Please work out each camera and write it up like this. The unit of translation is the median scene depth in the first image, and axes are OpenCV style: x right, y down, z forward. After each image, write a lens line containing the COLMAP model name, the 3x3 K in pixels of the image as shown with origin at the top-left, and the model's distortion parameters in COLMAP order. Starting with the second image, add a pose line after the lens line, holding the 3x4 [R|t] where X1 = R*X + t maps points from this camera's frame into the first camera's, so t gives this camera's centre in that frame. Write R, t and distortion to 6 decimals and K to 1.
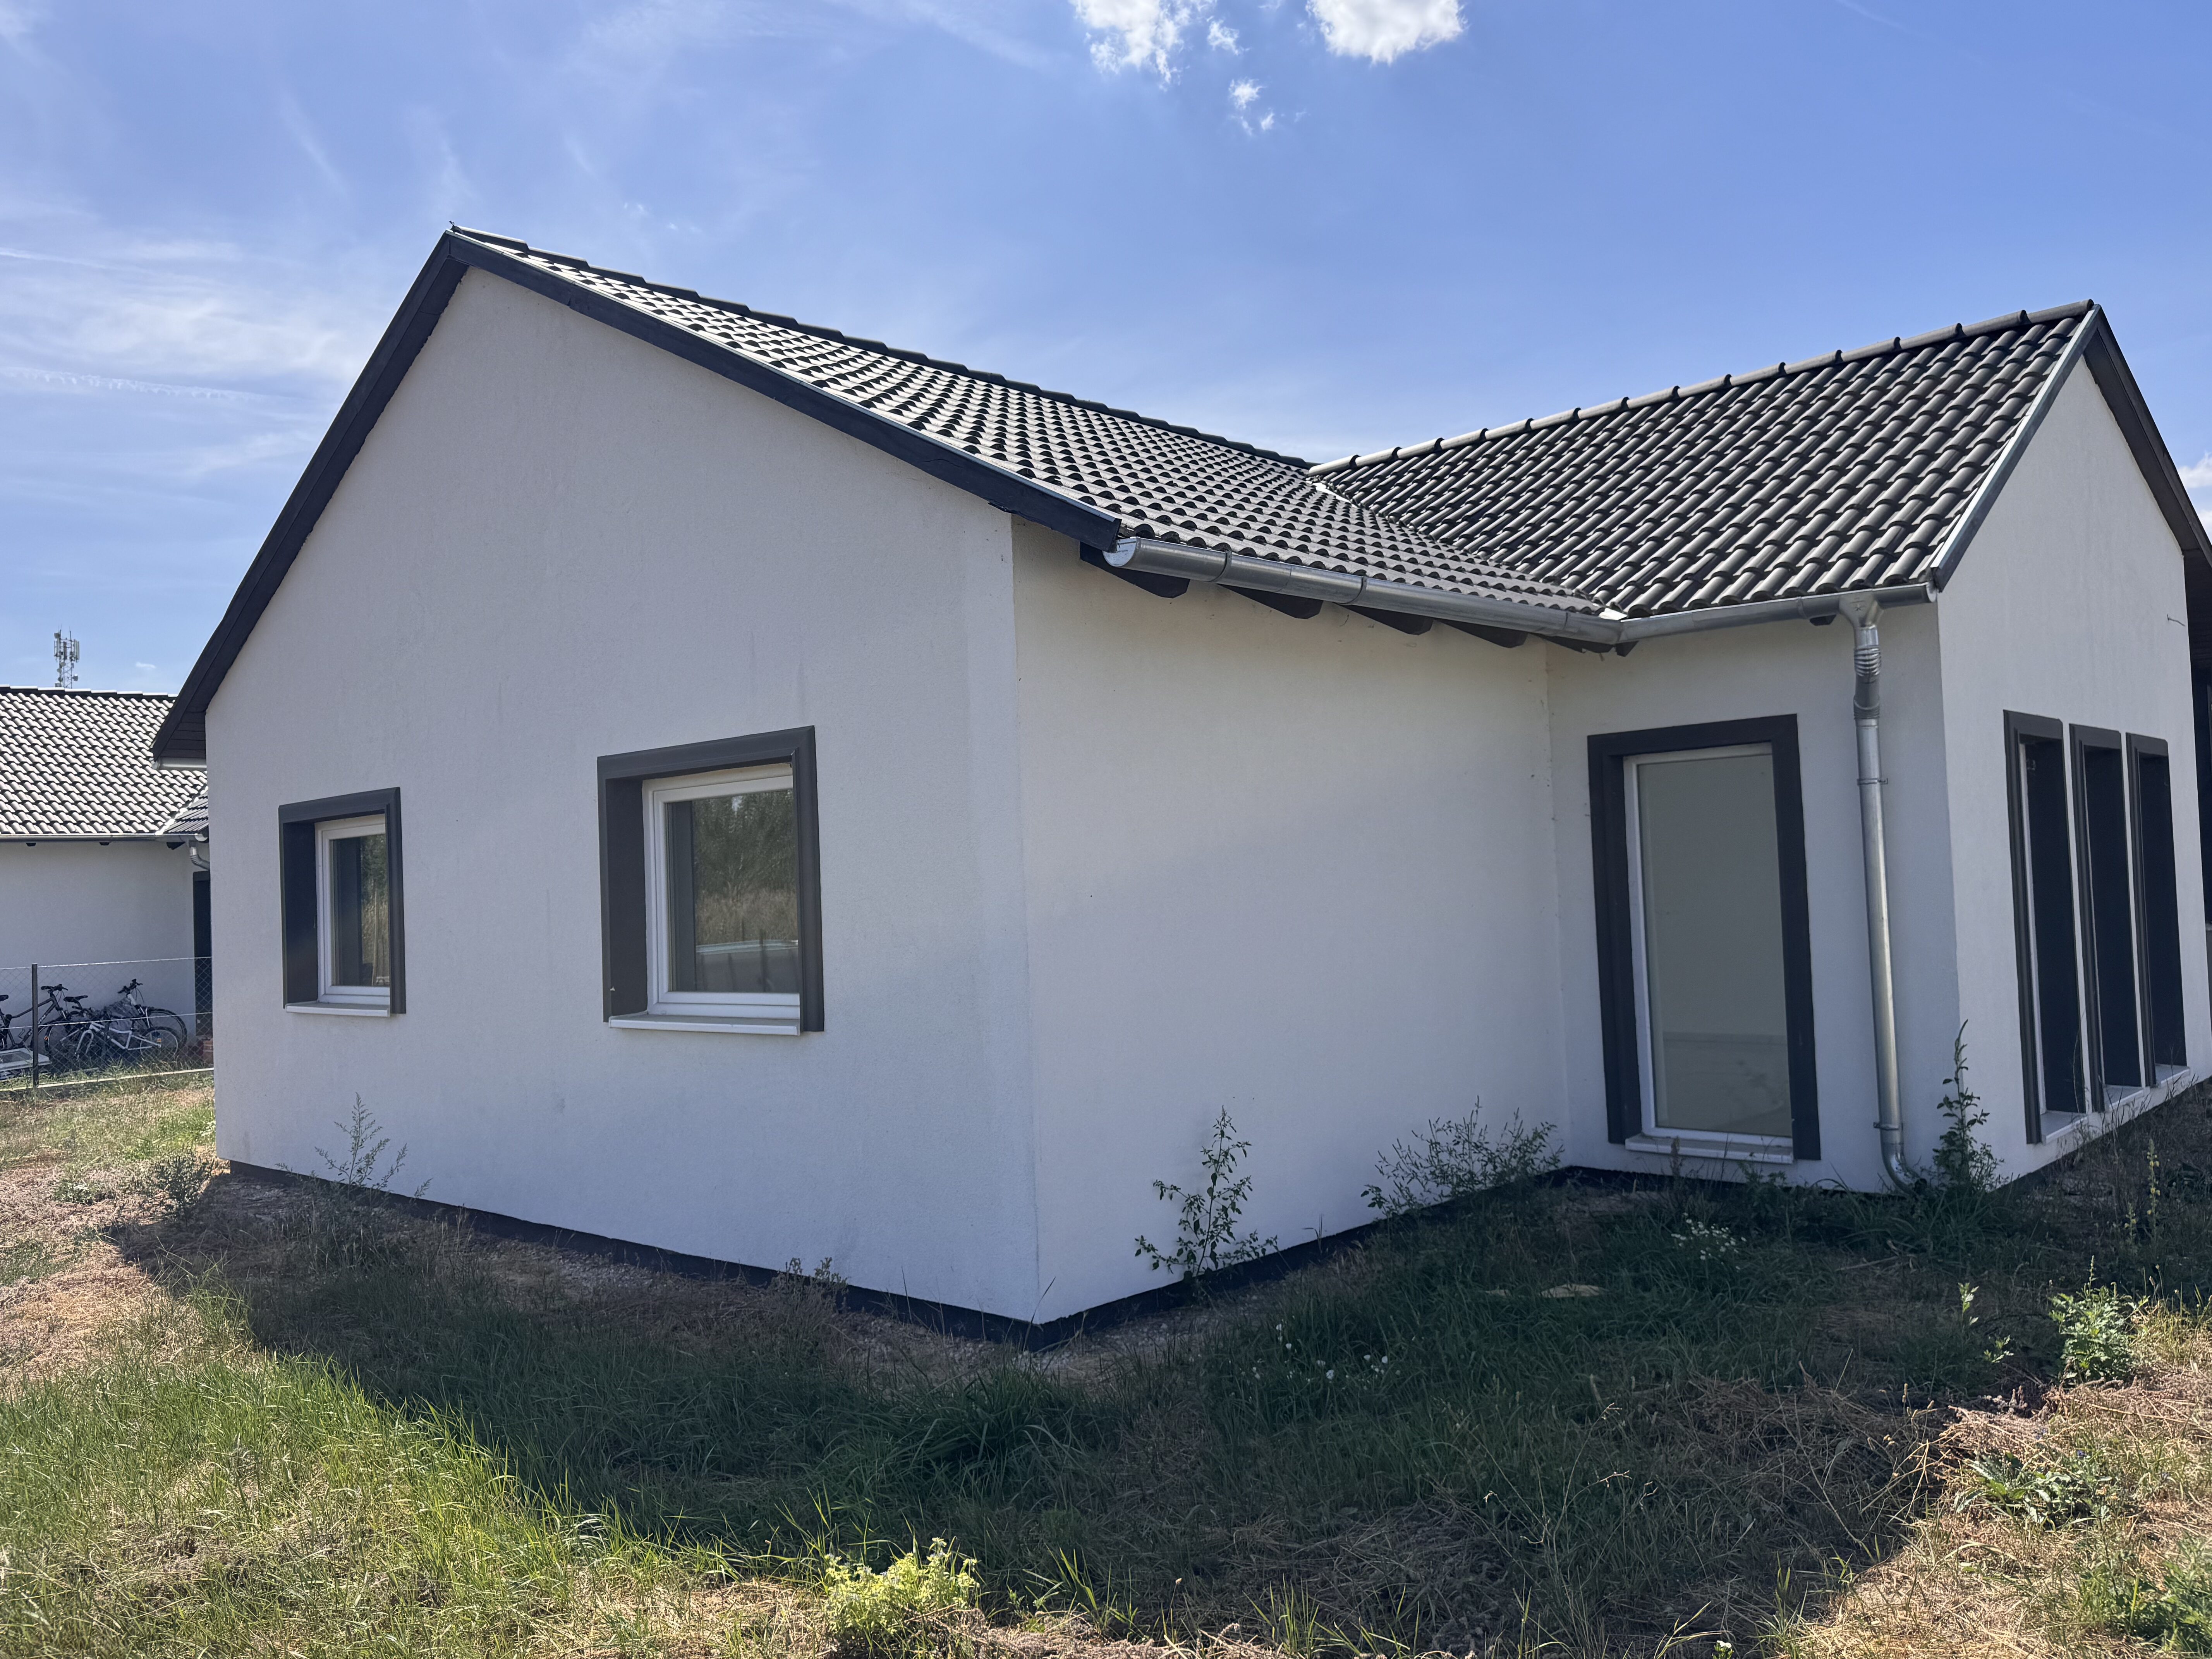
lens RADIAL K [[1705.6, 0, 1106.1], [0, 1705.6, 844.2], [0, 0, 1]] dist [0.066758, -0.110006]
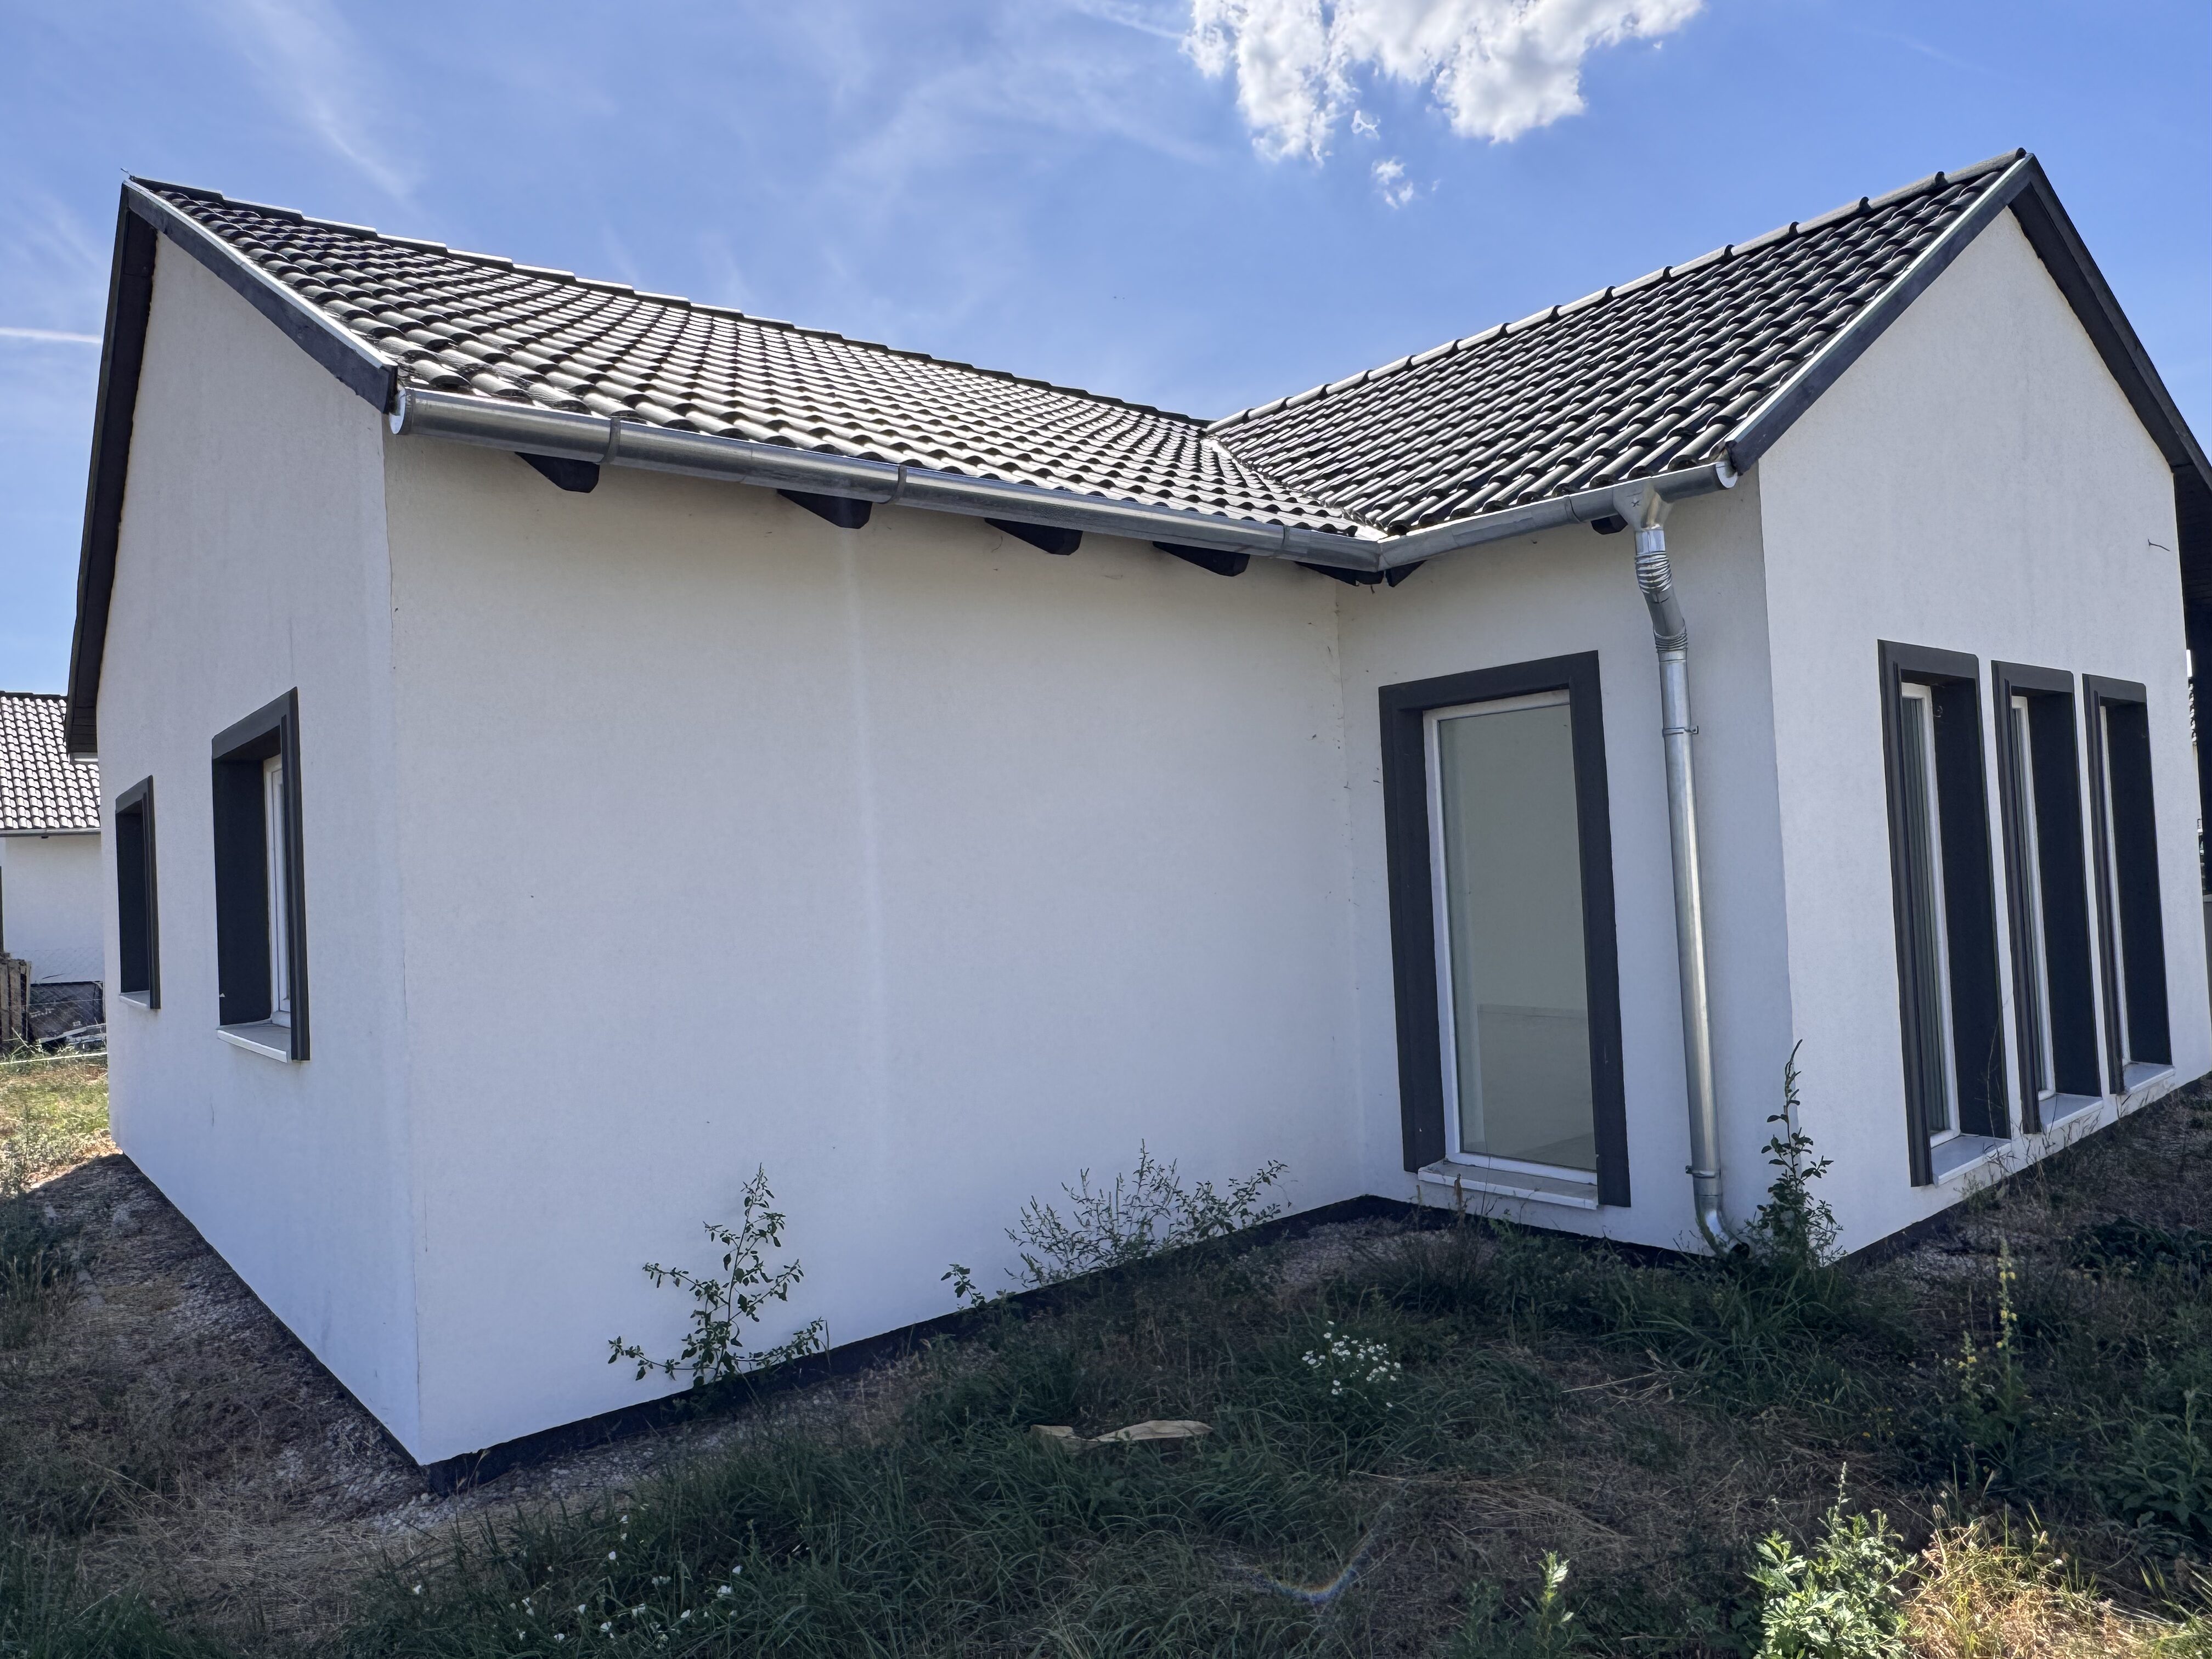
lens RADIAL K [[1437.6, 0, 1106.0], [0, 1437.6, 829.5], [0, 0, 1]] dist [-0.004785, -0.000915]
pose [[0.992297, -0.014965, -0.122973, 0.241867], [0.015981, 0.999846, 0.007278, -0.000749], [0.122845, -0.009187, 0.992383, 0.290564]]
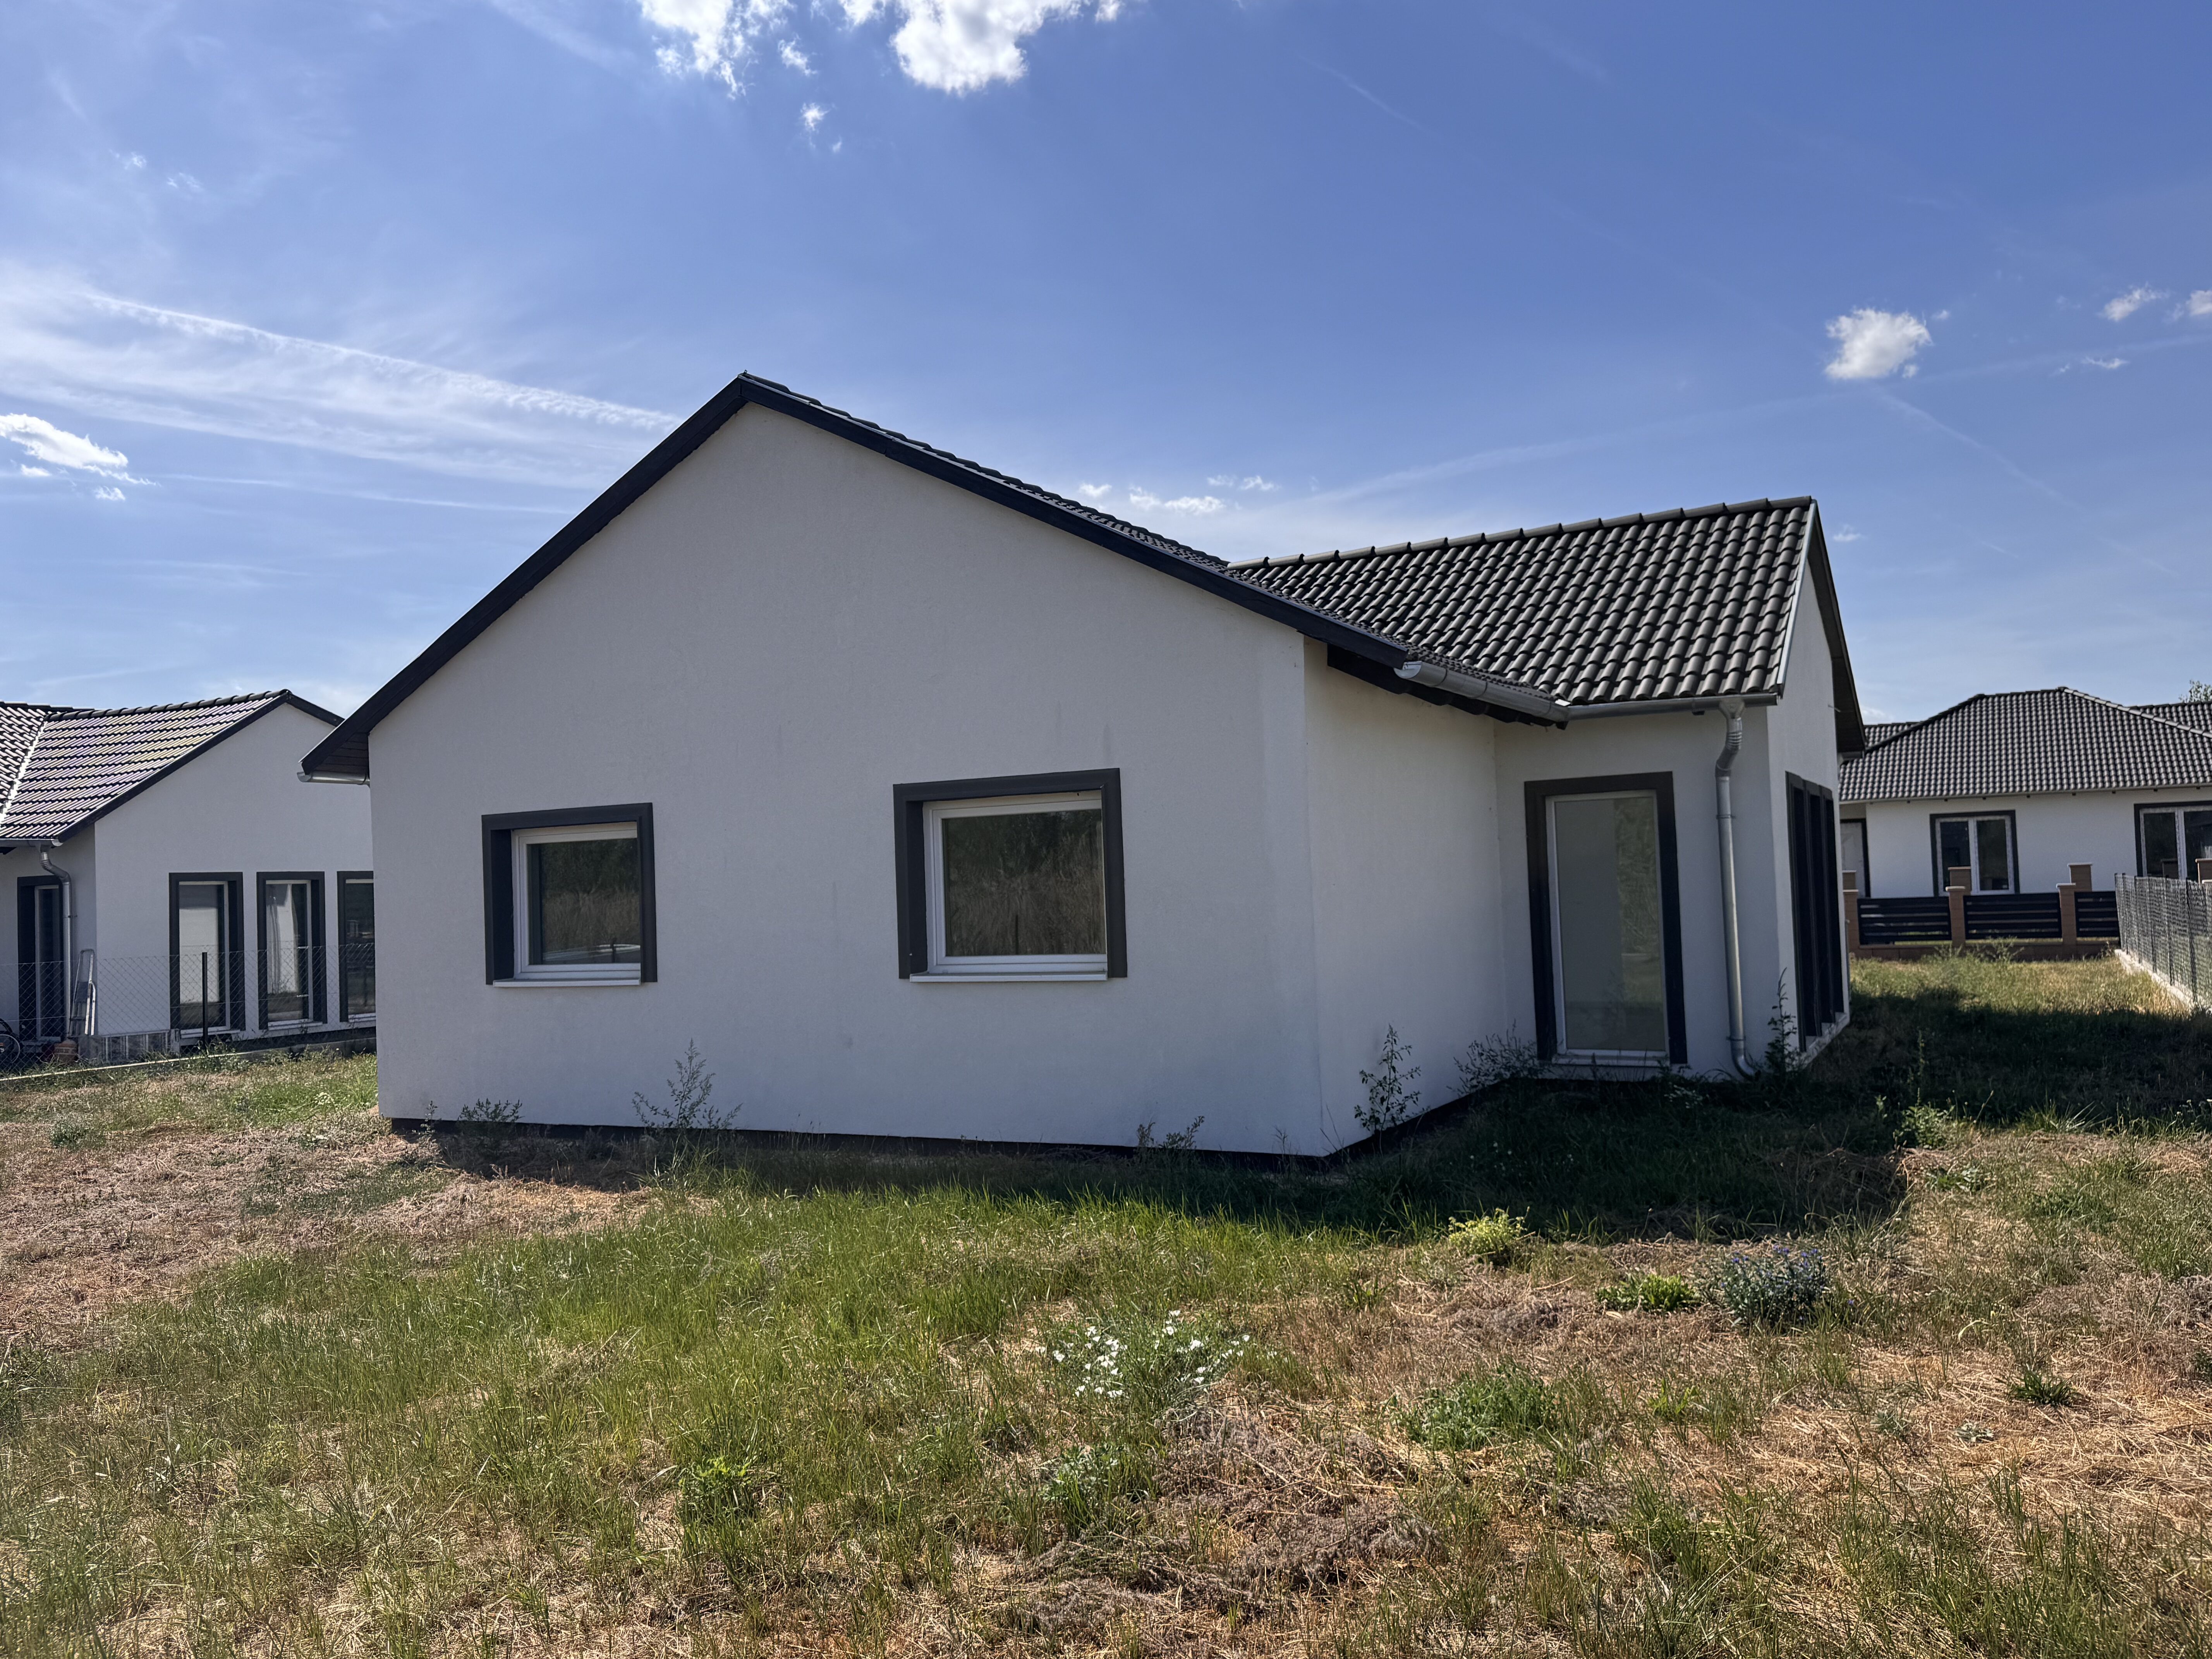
lens RADIAL K [[1705.6, 0, 1106.1], [0, 1705.6, 844.2], [0, 0, 1]] dist [0.066758, -0.110006]
pose [[0.966114, 0.012053, 0.257834, -0.450492], [-0.008761, 0.999865, -0.013913, 0.013492], [-0.257967, 0.011183, 0.966089, -0.321512]]
